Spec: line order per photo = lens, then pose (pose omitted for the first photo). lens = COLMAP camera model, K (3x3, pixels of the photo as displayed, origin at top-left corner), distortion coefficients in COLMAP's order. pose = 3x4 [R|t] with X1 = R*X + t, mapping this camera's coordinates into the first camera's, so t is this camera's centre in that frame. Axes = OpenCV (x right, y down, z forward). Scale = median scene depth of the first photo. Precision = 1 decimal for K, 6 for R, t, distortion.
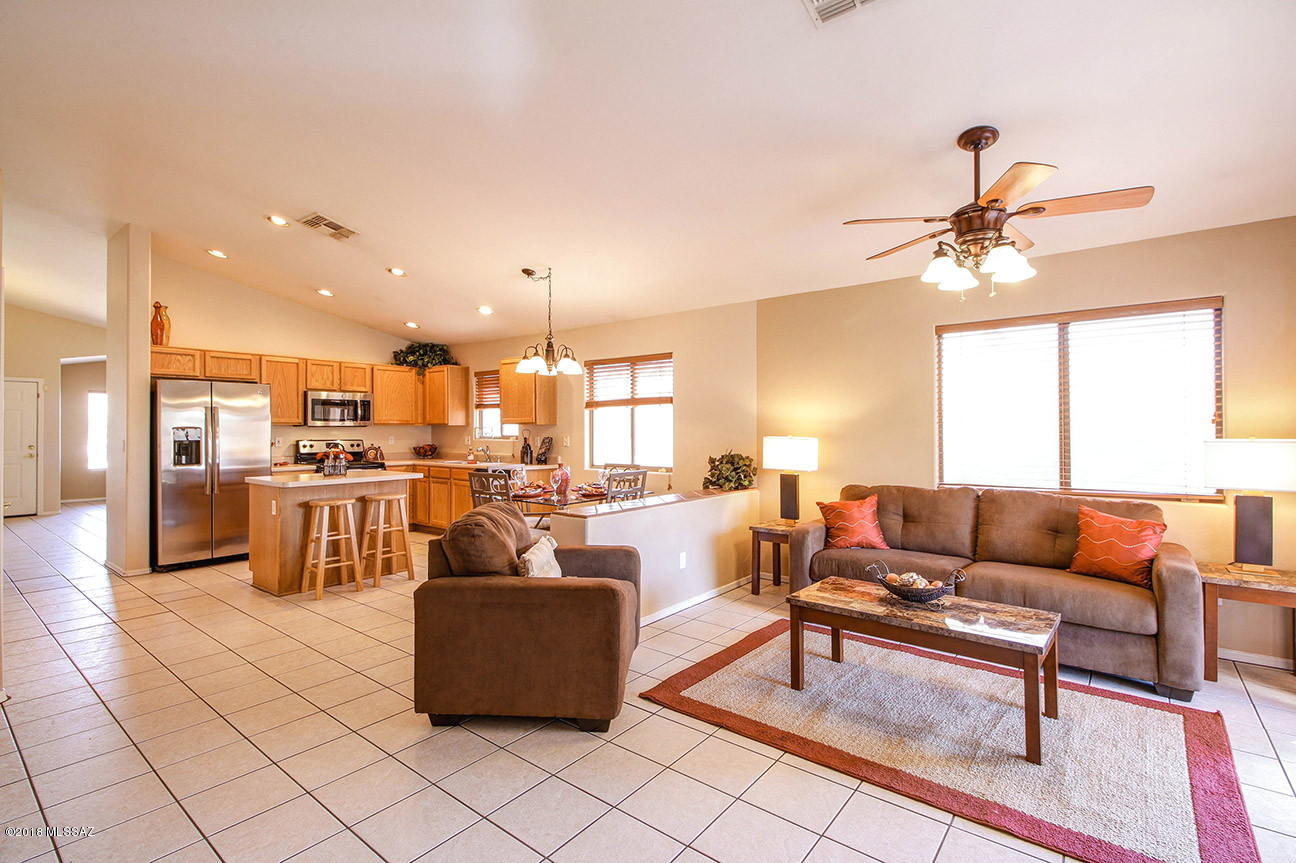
lens RADIAL K [[611.9, 0, 656.3], [0, 611.9, 426.0], [0, 0, 1]] dist [0.034438, -0.018648]
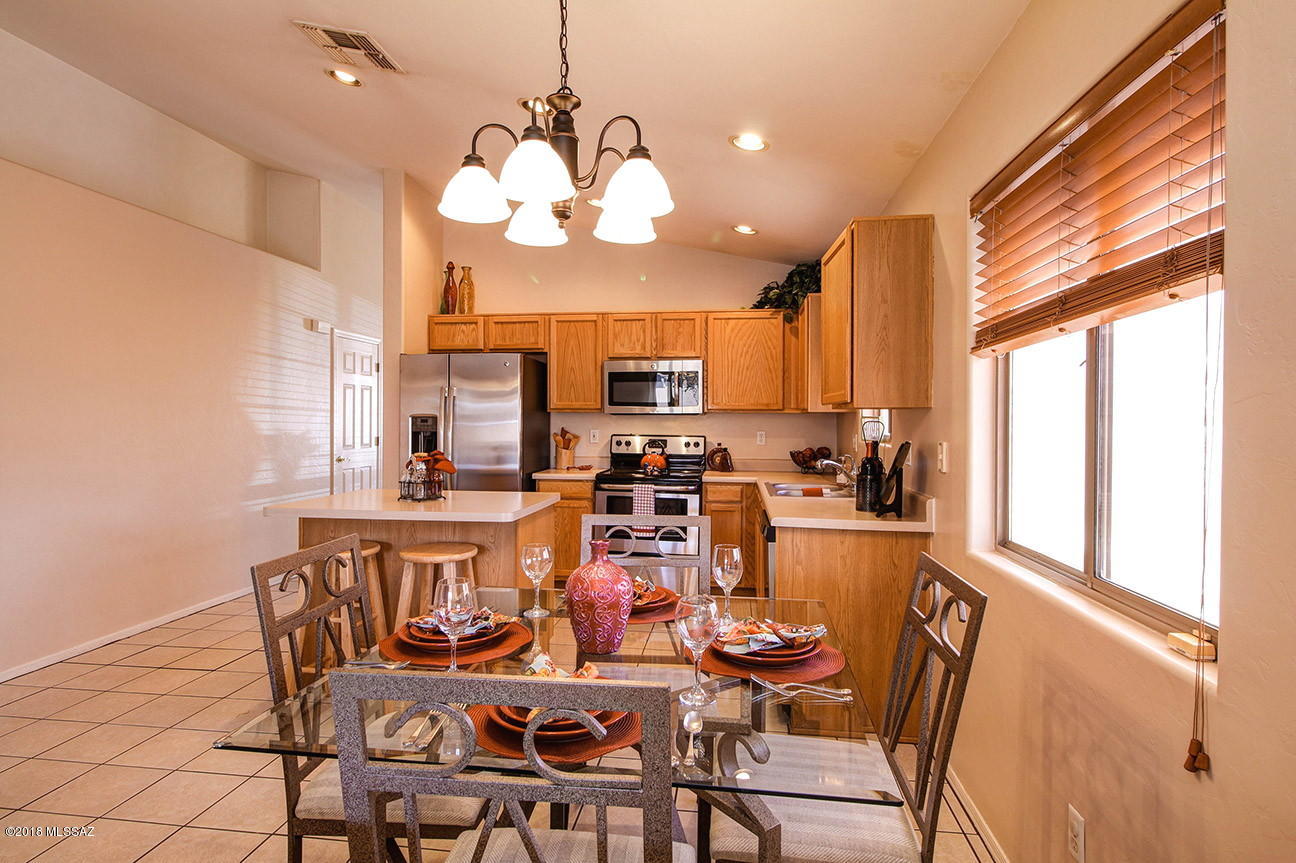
lens RADIAL K [[700.4, 0, 644.7], [0, 700.4, 426.7], [0, 0, 1]] dist [0.116778, -0.000004]
pose [[0.510097, 0.014730, -0.859991, 0.101749], [-0.001547, 0.999867, 0.016208, 0.001756], [0.860116, -0.006938, 0.510052, 0.604692]]
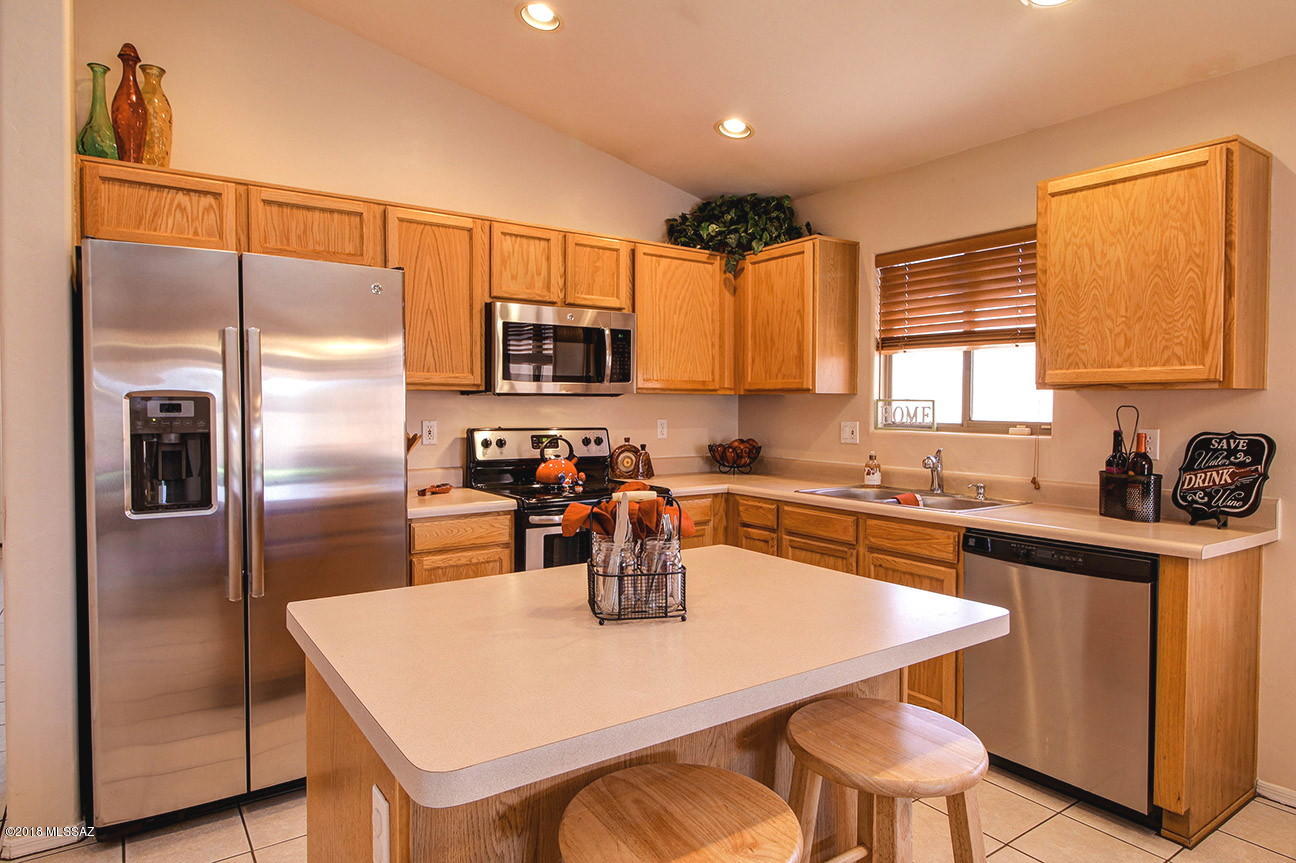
lens RADIAL K [[760.6, 0, 648.0], [0, 760.6, 431.5], [0, 0, 1]] dist [0.021247, 0.000785]
pose [[0.960190, 0.016072, -0.278885, -0.315307], [-0.004666, 0.999127, 0.041514, 0.003502], [0.279309, -0.038560, 0.959427, 0.529403]]
